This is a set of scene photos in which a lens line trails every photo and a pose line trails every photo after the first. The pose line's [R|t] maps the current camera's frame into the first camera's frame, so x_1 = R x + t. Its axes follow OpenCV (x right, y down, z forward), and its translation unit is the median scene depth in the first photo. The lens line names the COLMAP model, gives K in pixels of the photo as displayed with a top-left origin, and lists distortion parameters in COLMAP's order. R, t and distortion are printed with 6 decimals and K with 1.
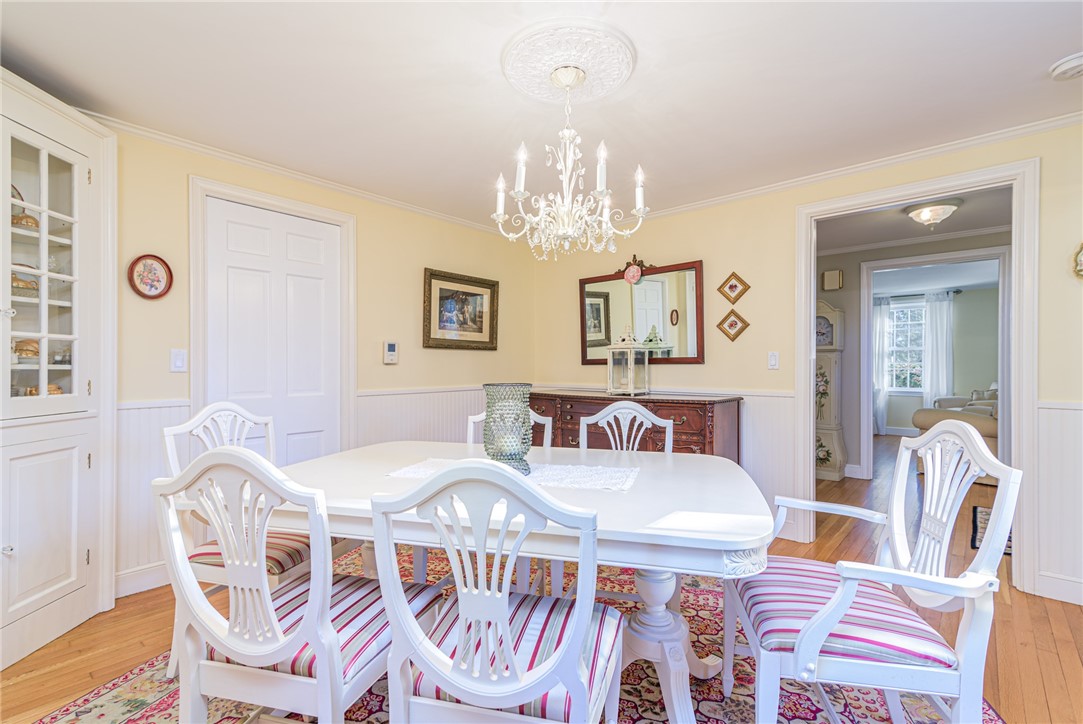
lens RADIAL K [[491.7, 0, 543.5], [0, 491.7, 359.0], [0, 0, 1]] dist [0.022800, -0.003559]
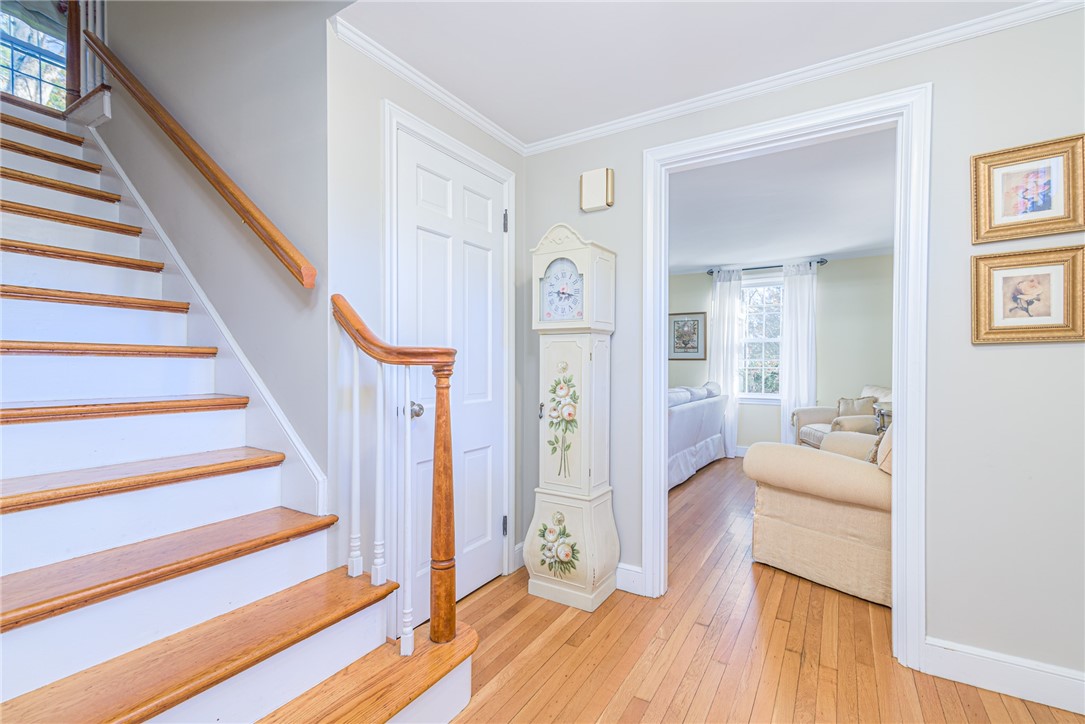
lens RADIAL K [[492.6, 0, 532.8], [0, 492.6, 358.3], [0, 0, 1]] dist [0.022800, -0.003559]
pose [[0.986837, 0.001802, 0.161708, 0.292668], [-0.002378, 0.999992, 0.003366, 0.004825], [-0.161701, -0.003706, 0.986833, 0.348079]]
